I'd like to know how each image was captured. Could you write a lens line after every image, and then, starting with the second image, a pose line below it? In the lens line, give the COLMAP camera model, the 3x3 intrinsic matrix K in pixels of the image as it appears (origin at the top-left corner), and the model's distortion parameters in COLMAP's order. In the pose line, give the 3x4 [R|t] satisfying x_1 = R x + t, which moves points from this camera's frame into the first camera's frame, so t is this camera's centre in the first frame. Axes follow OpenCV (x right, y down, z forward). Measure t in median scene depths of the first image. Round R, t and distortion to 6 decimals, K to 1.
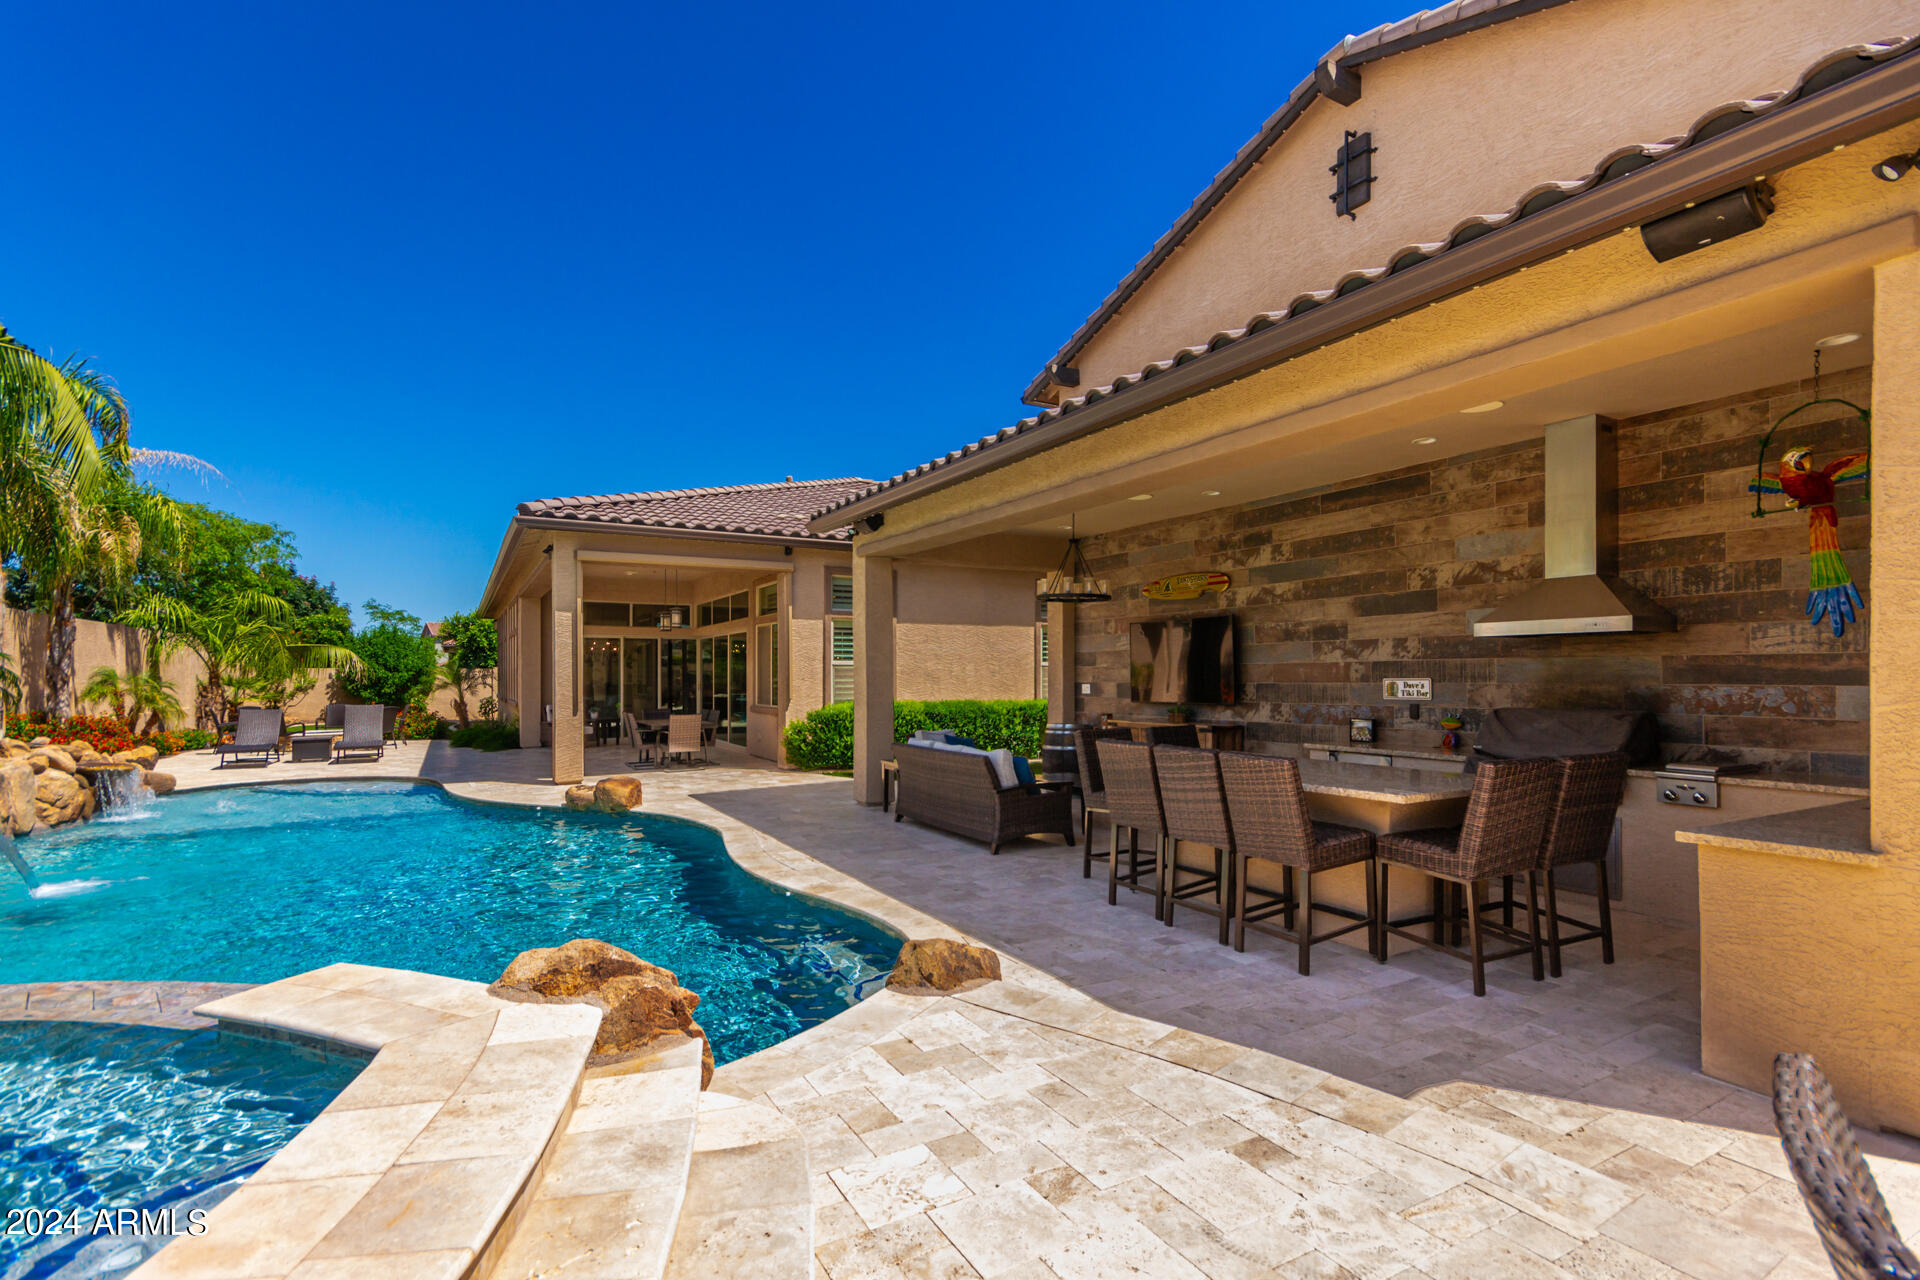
lens RADIAL K [[912.3, 0, 979.3], [0, 912.3, 671.2], [0, 0, 1]] dist [0.014012, 0.001574]
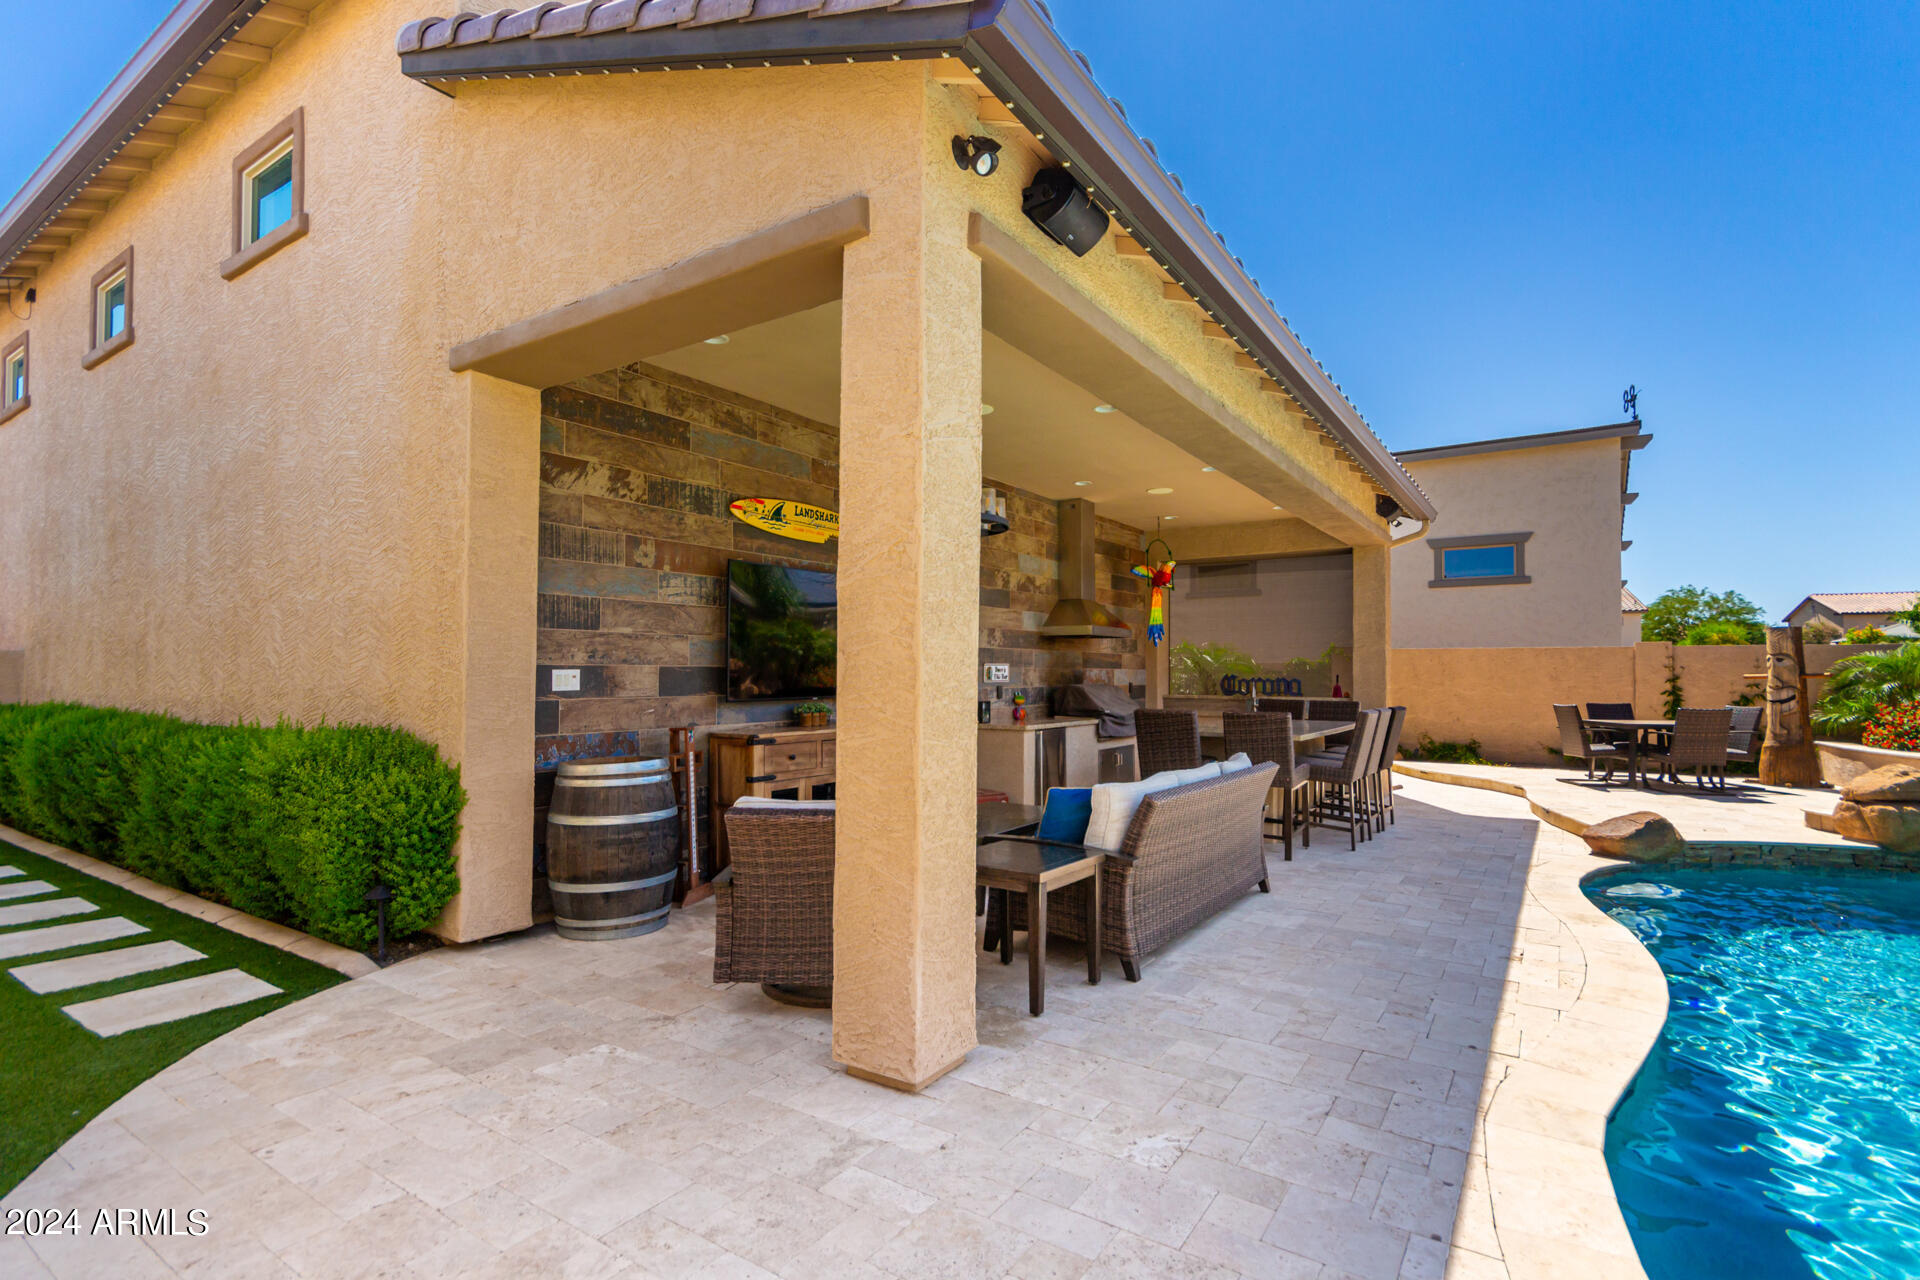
lens RADIAL K [[900.5, 0, 968.6], [0, 900.5, 650.3], [0, 0, 1]] dist [0.012641, -0.000593]
pose [[-0.433502, 0.024624, 0.900816, -0.432813], [-0.006130, 0.999523, -0.030272, 0.020500], [-0.901132, -0.018645, -0.433144, 1.226259]]
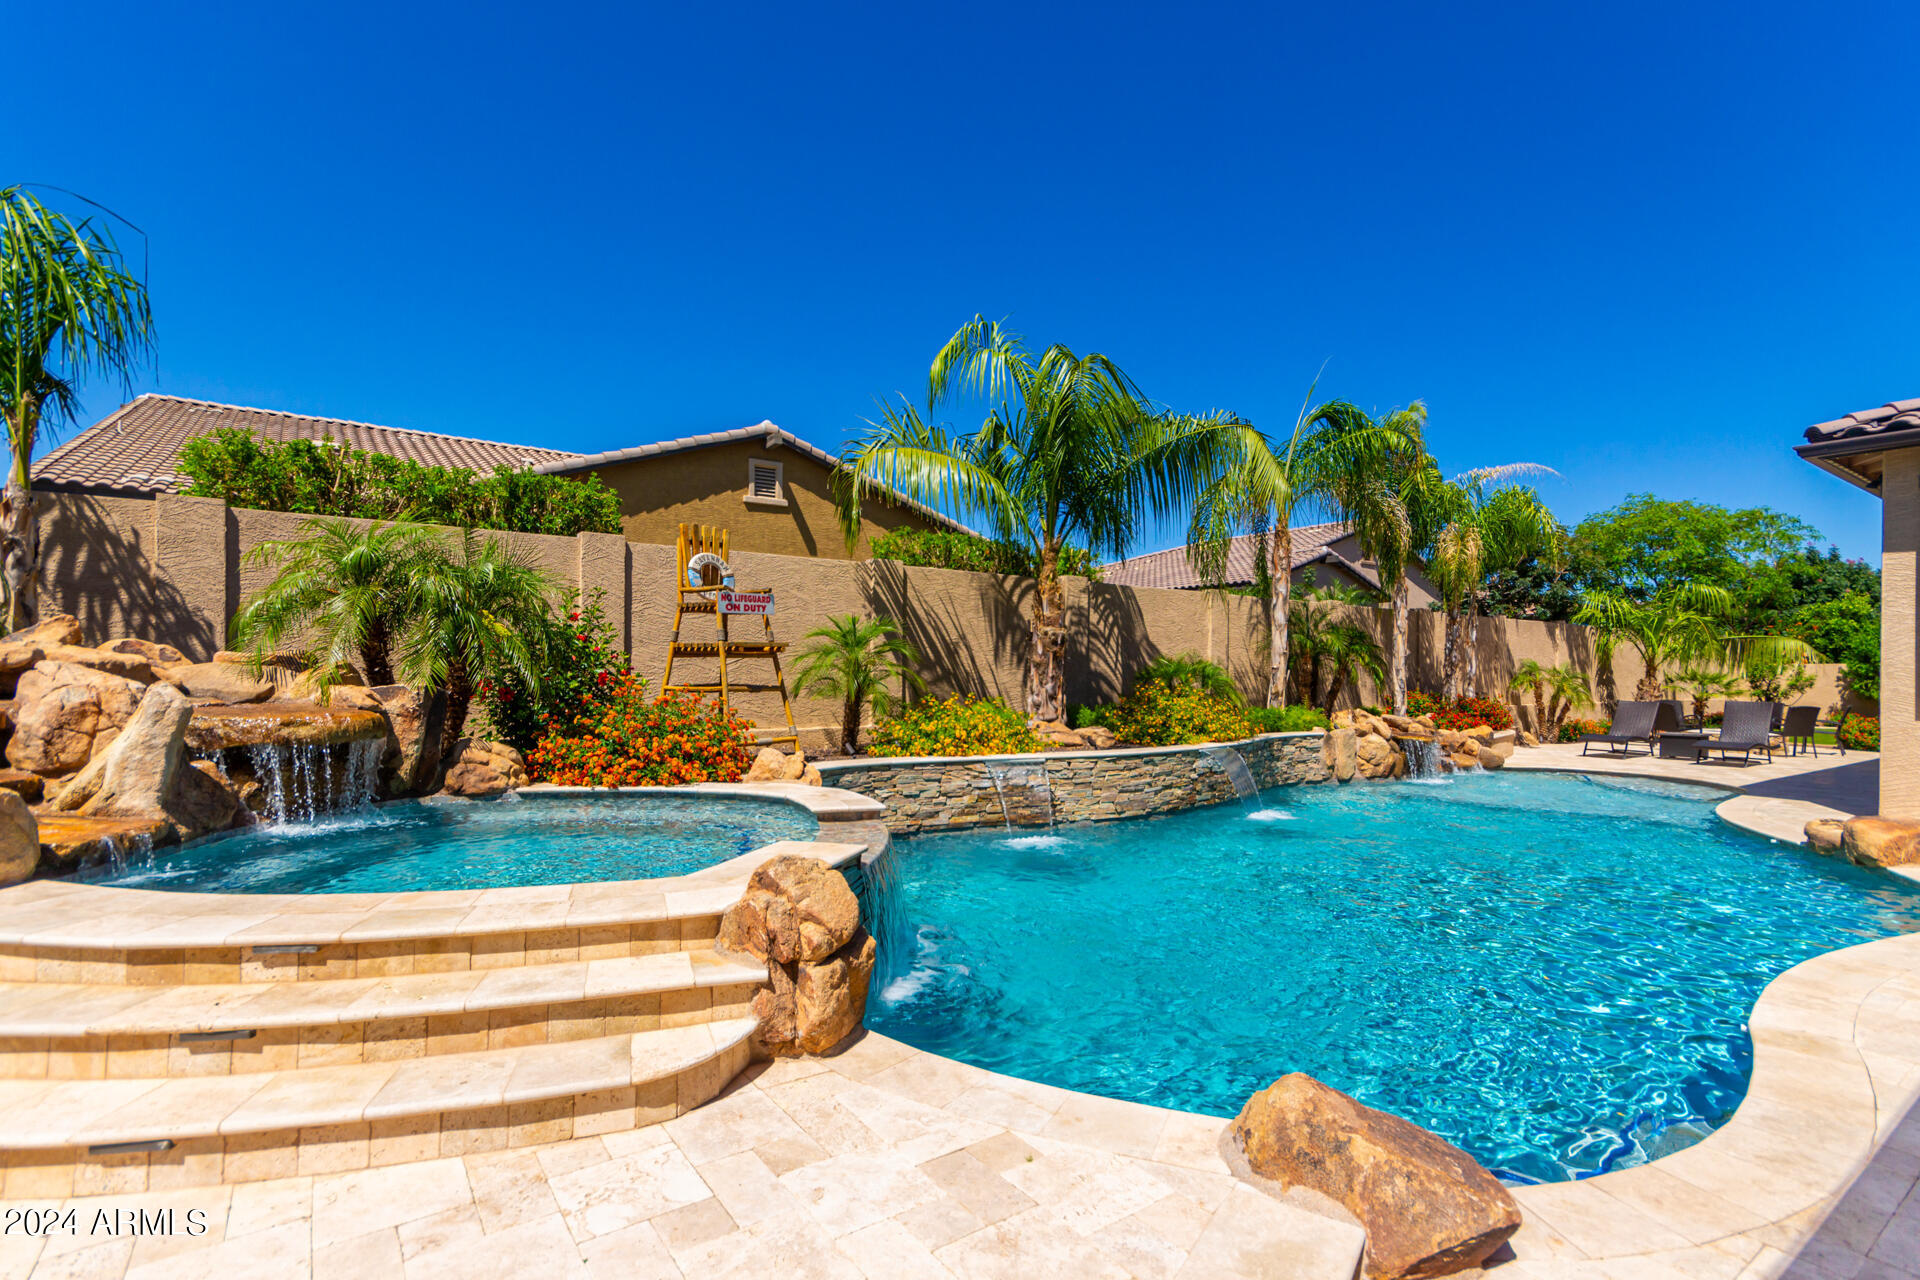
lens RADIAL K [[912.3, 0, 979.3], [0, 912.3, 671.2], [0, 0, 1]] dist [0.014012, 0.001574]
pose [[0.100539, 0.002483, -0.994930, 0.206454], [-0.004841, 0.999986, 0.002007, 0.017139], [0.994921, 0.004615, 0.100549, 0.316899]]
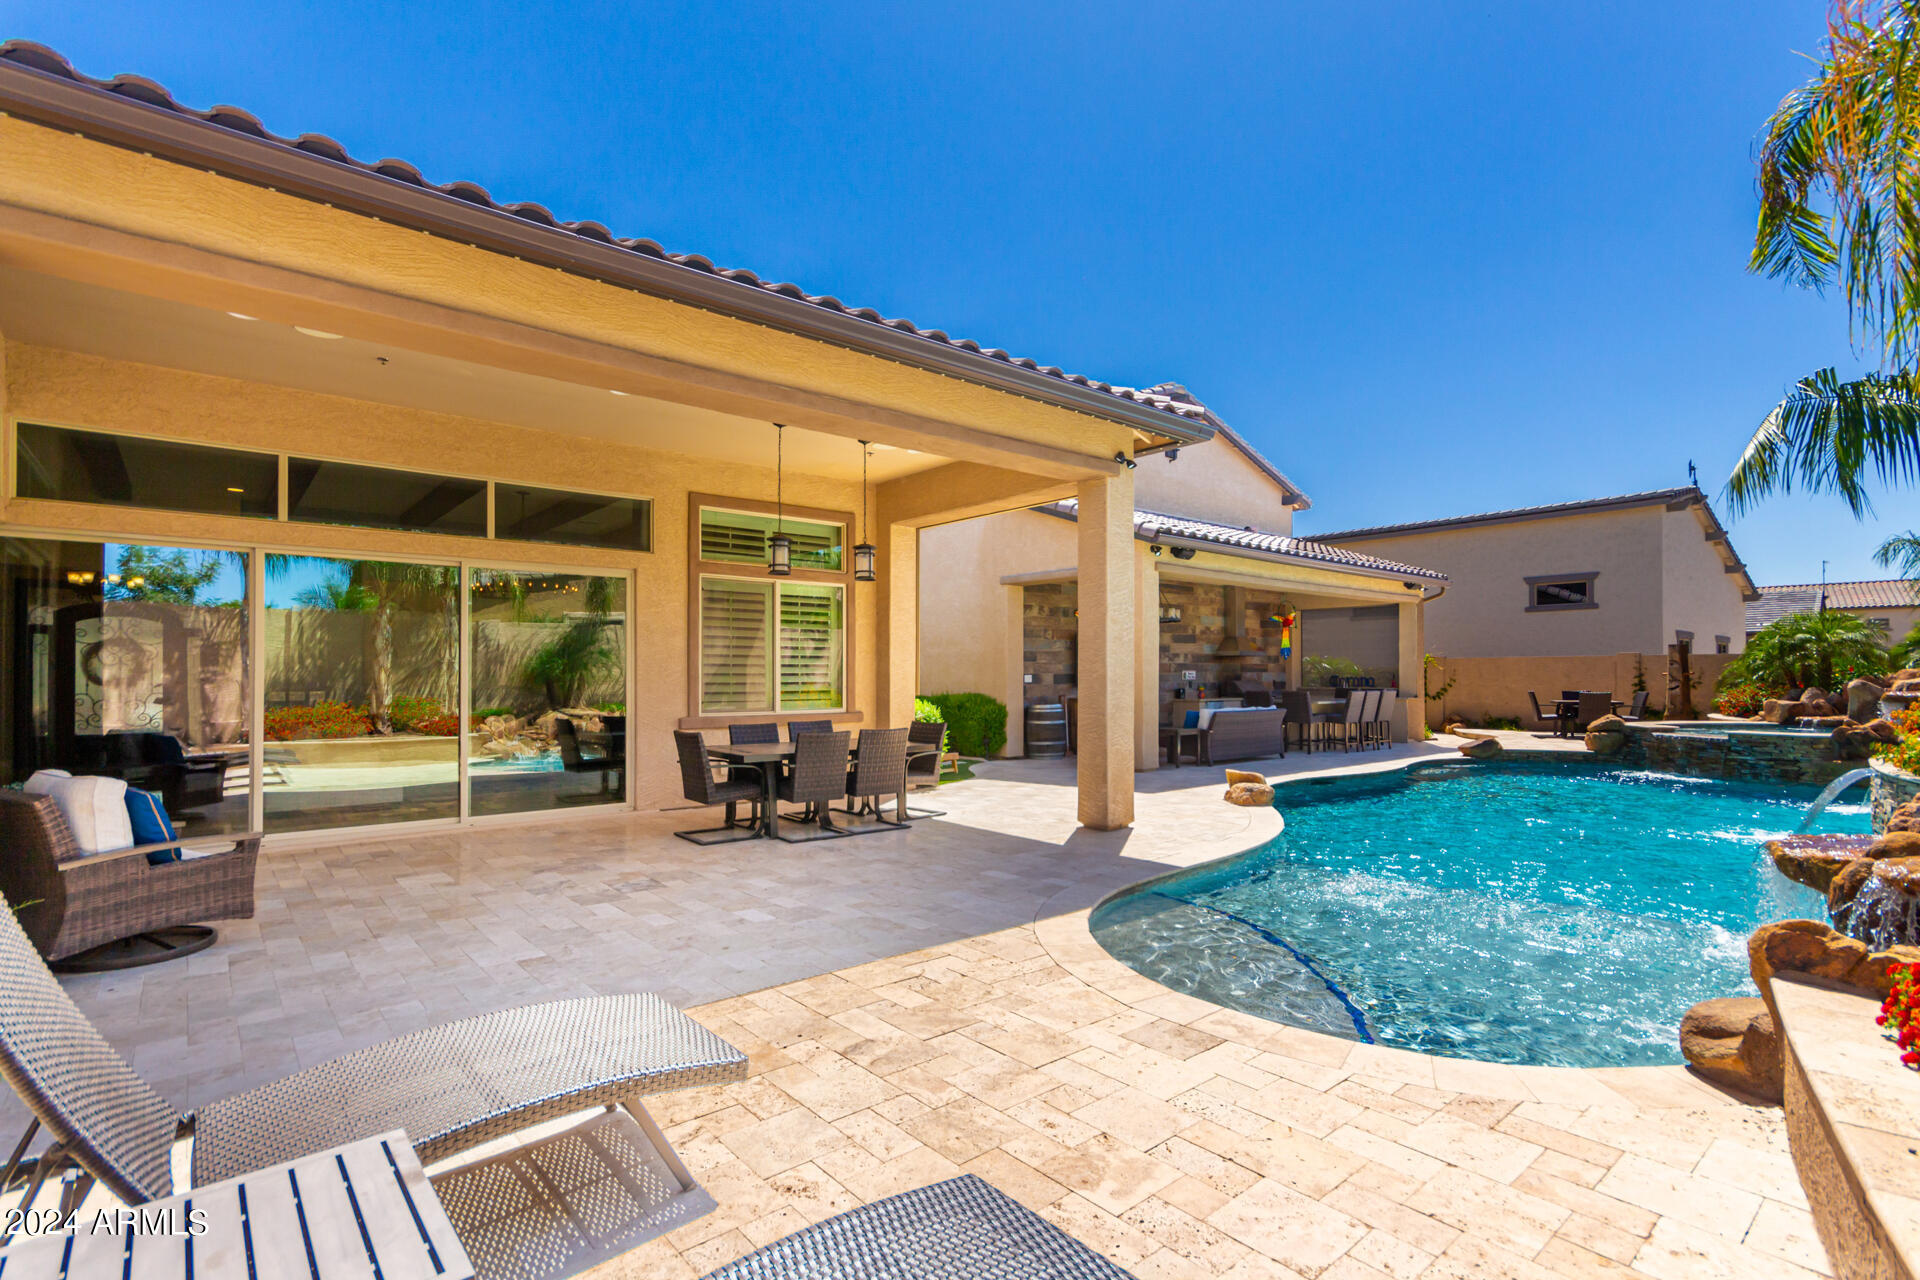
lens RADIAL K [[894.8, 0, 969.9], [0, 894.8, 665.5], [0, 0, 1]] dist [0.002281, 0.001498]
pose [[-0.176113, 0.014347, 0.984265, -1.389290], [-0.000865, 0.999891, -0.014729, 0.023631], [-0.984370, -0.003445, -0.176081, 1.587501]]
